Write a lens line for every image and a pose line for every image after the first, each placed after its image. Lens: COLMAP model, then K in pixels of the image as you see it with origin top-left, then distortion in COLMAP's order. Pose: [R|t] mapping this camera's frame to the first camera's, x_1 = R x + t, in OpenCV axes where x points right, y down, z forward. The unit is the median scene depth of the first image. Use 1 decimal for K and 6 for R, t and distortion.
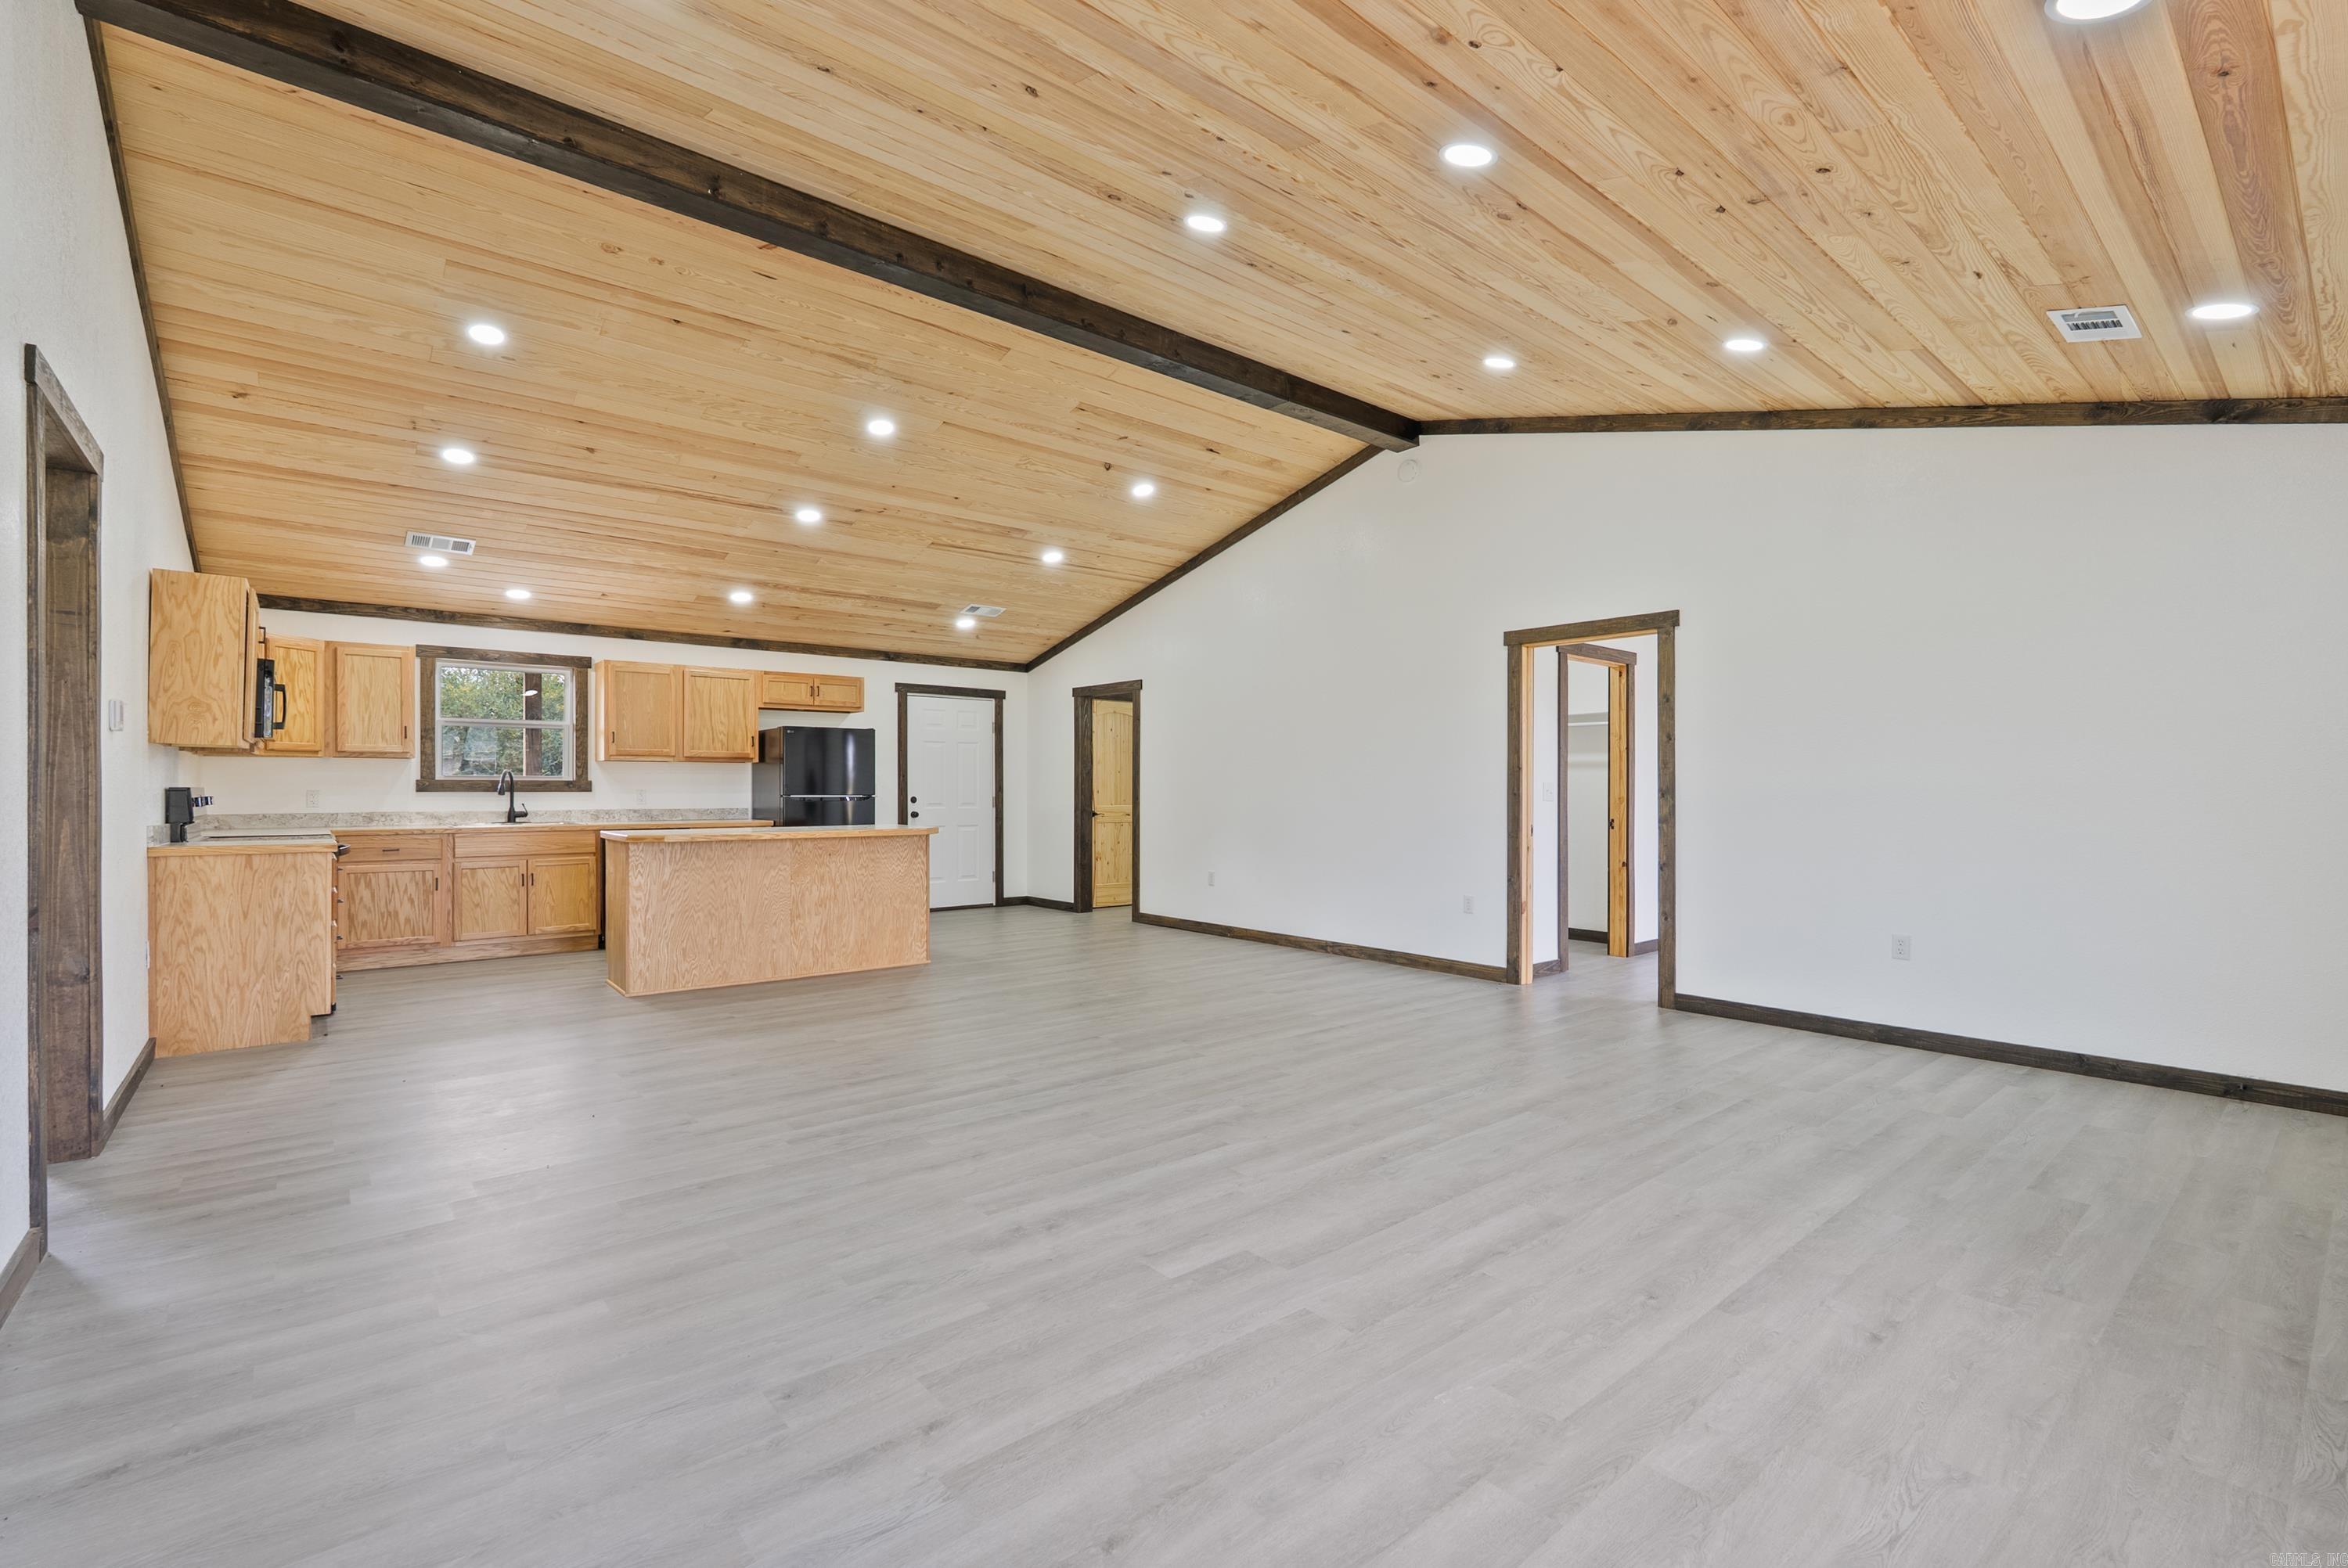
lens RADIAL K [[1040.9, 0, 1181.0], [0, 1040.9, 781.8], [0, 0, 1]] dist [-0.000485, 0.000576]
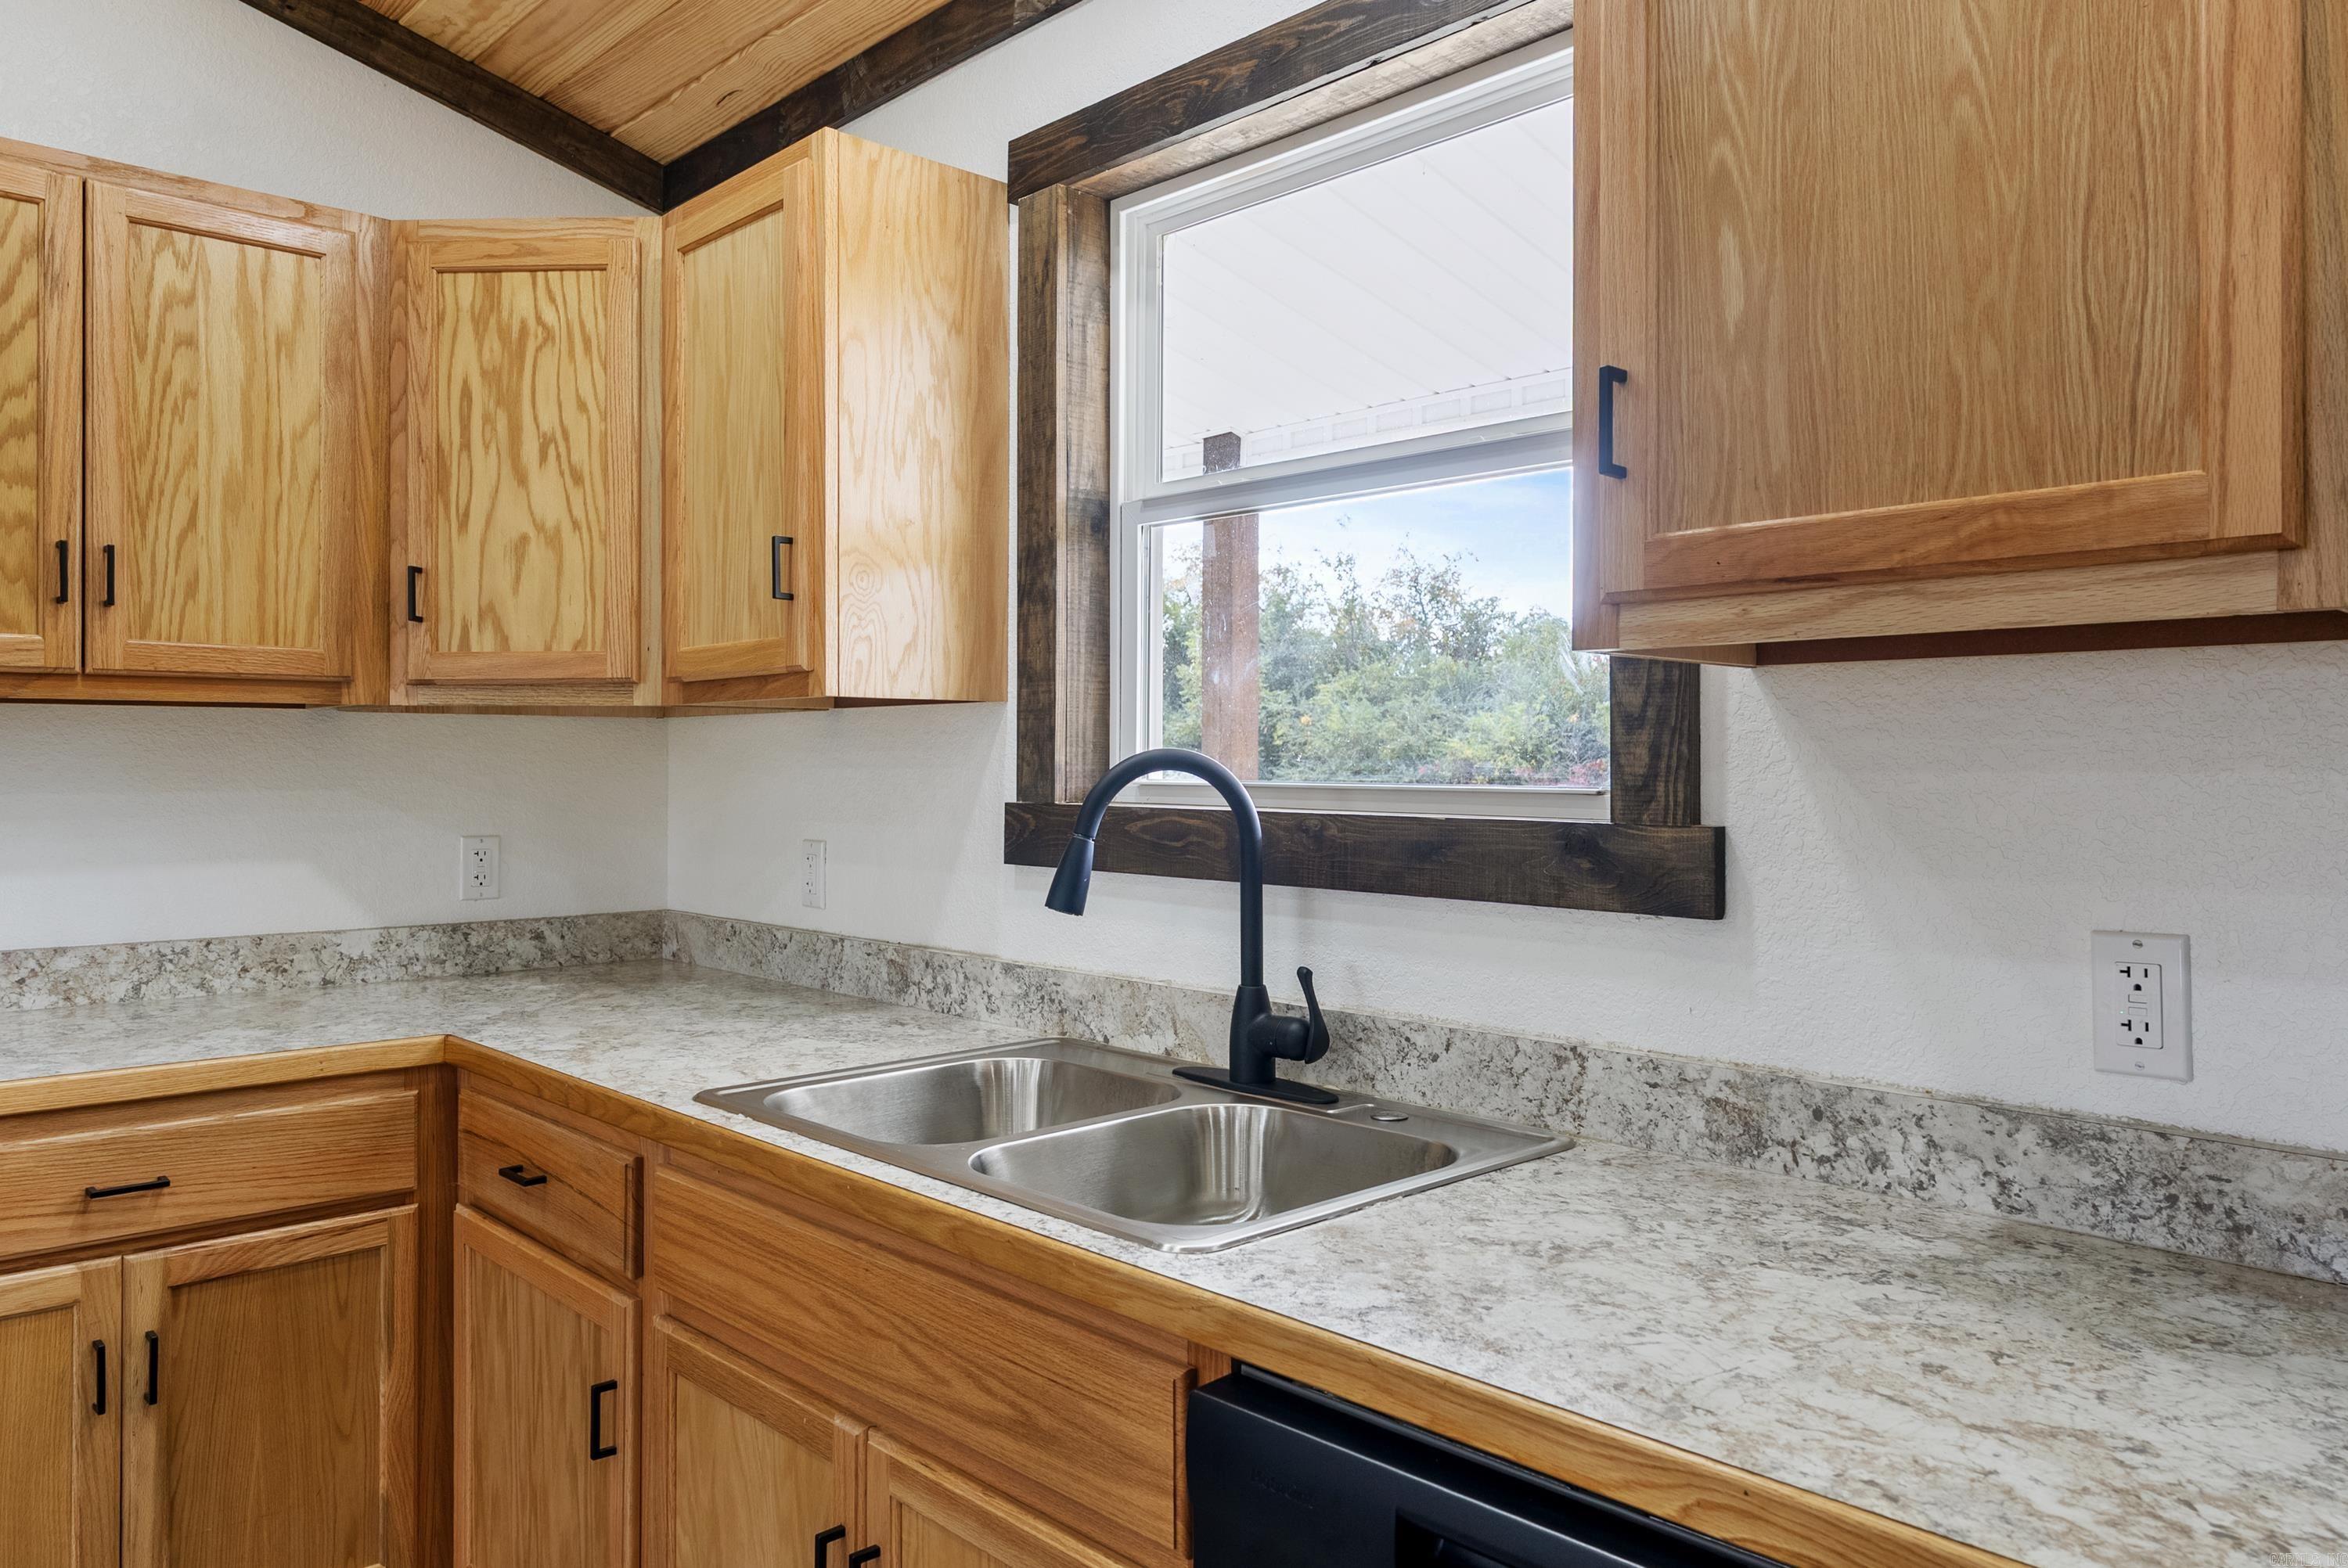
lens RADIAL K [[1630.8, 0, 1175.6], [0, 1630.8, 757.8], [0, 0, 1]] dist [0.001082, -0.001628]
pose [[0.044845, -0.002869, -0.998990, -0.410189], [0.003174, 0.999991, -0.002729, -0.009840], [0.998989, -0.003049, 0.044854, 1.012230]]
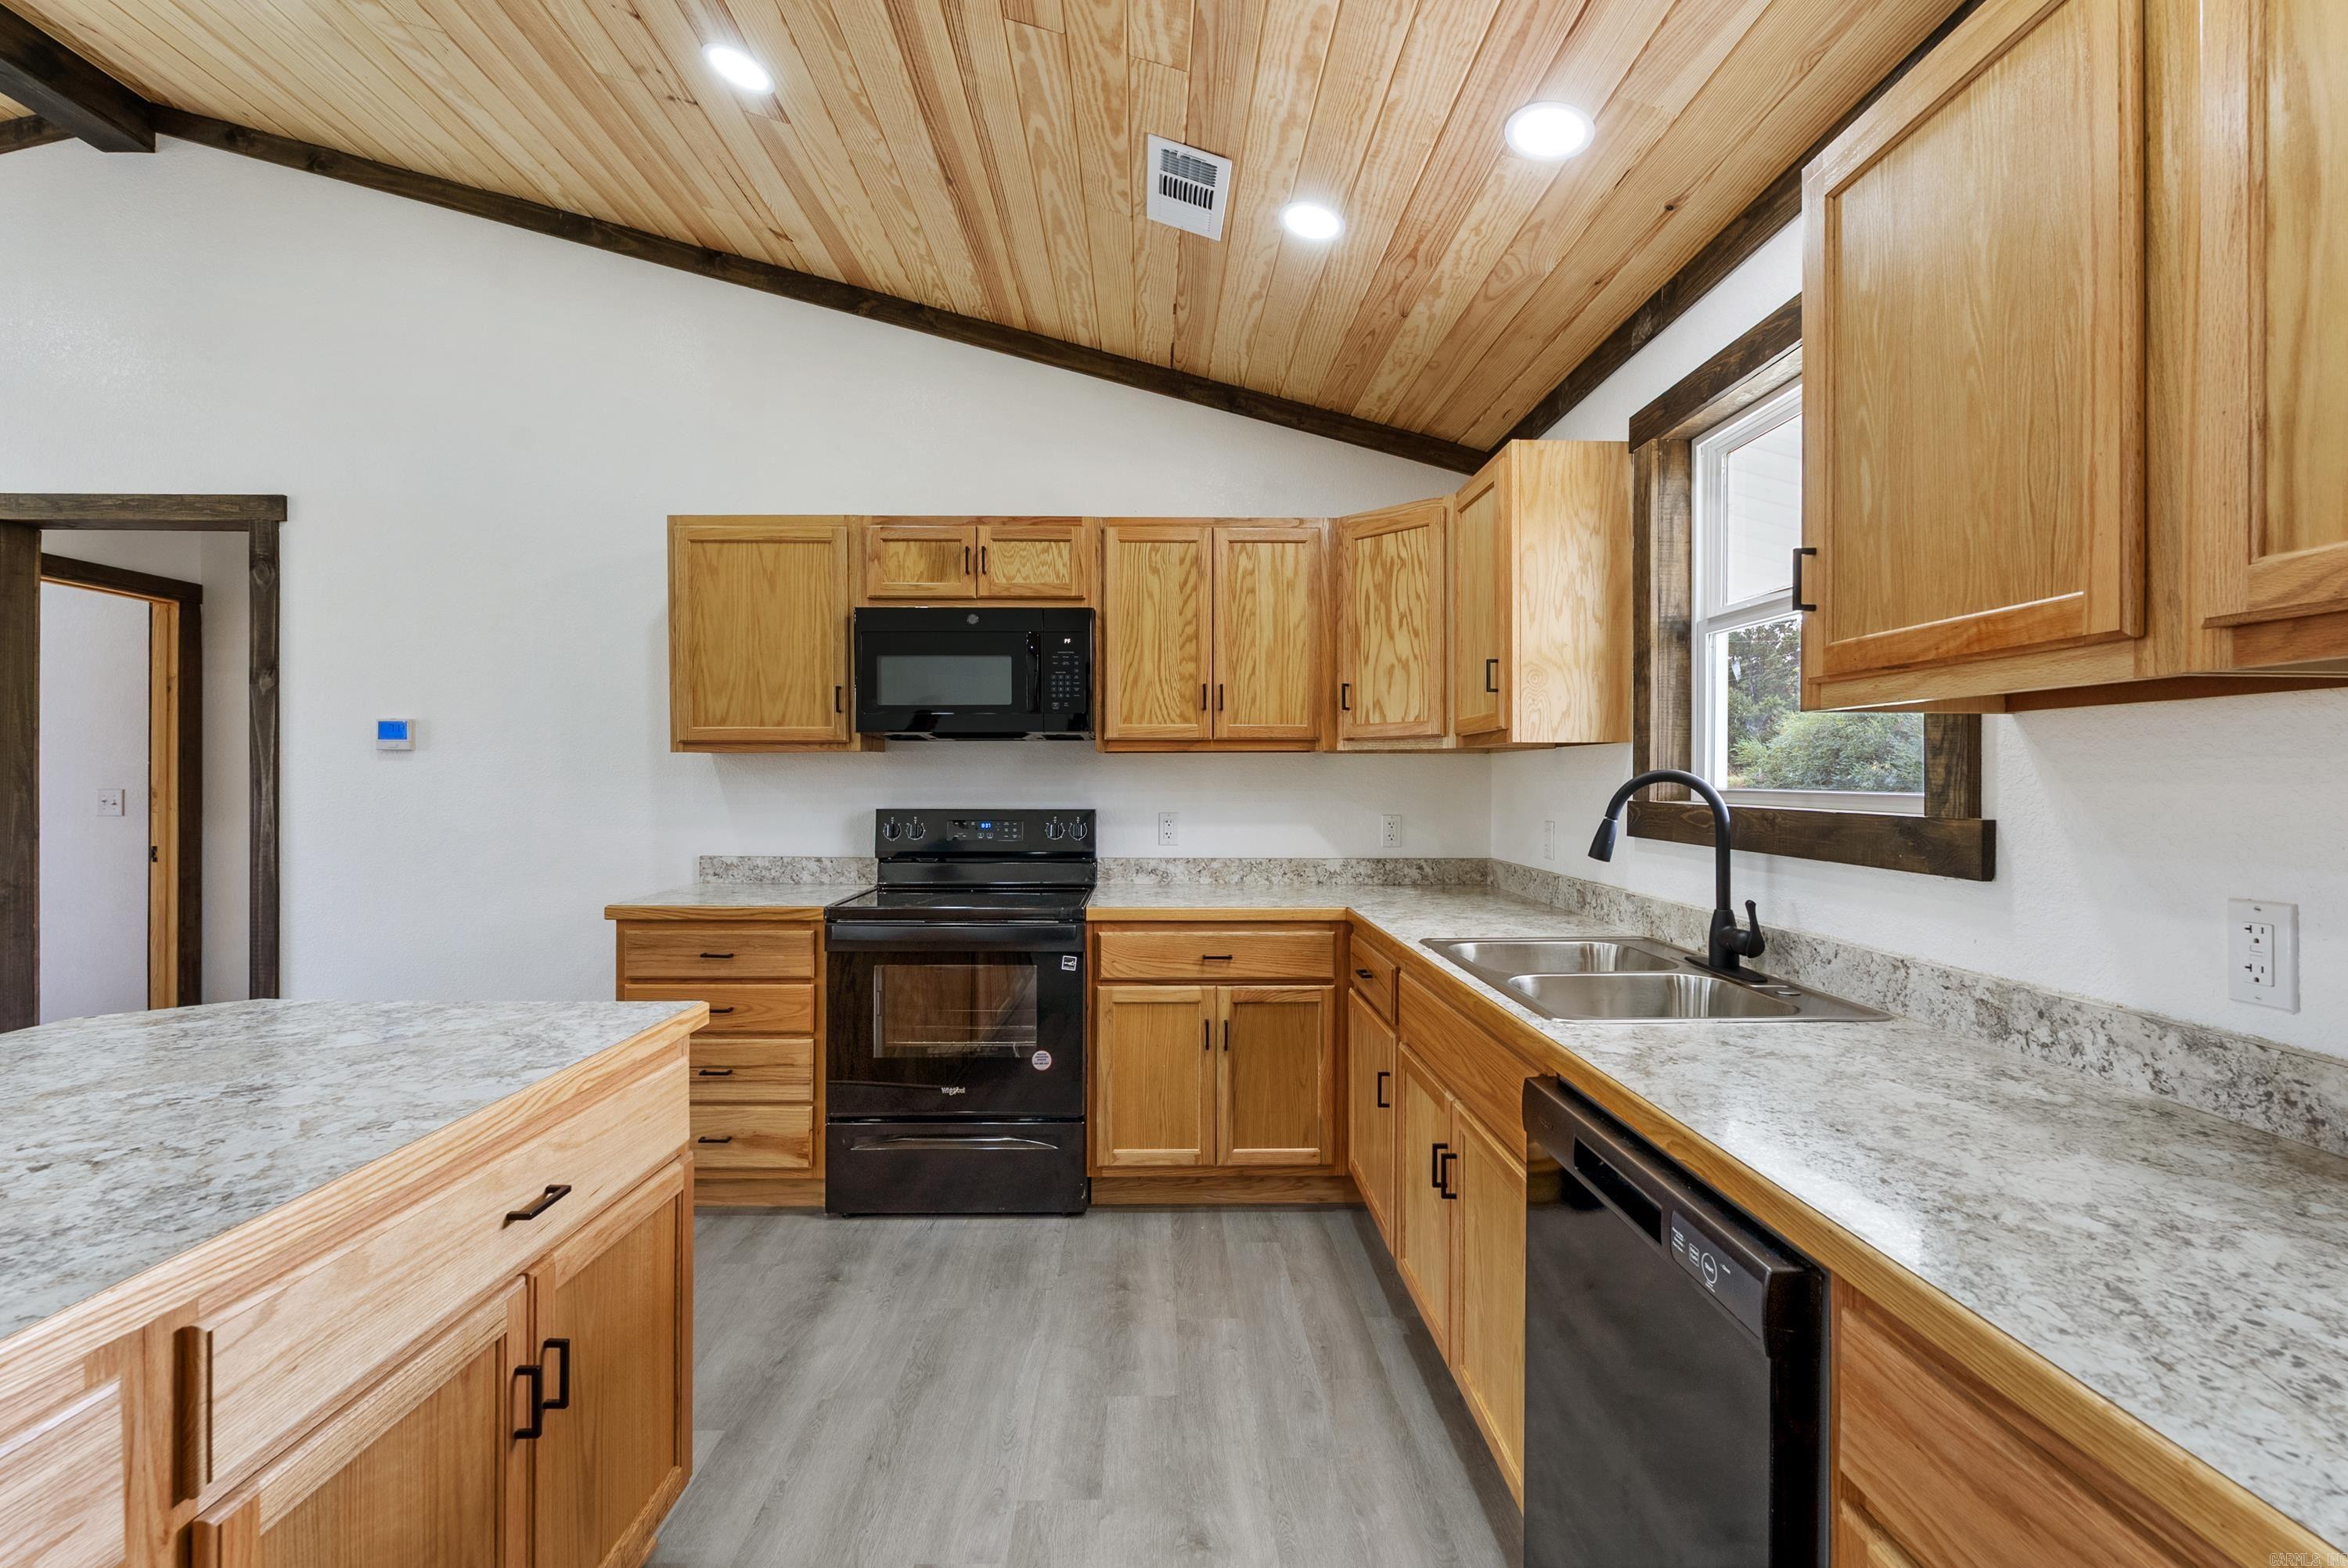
lens RADIAL K [[1040.9, 0, 1177.2], [0, 1040.9, 780.1], [0, 0, 1]] dist [-0.000485, 0.000576]
pose [[-0.631570, 0.001855, -0.775317, -0.360882], [0.003126, 0.999995, -0.000154, -0.009452], [0.775313, -0.002520, -0.631572, 1.097711]]
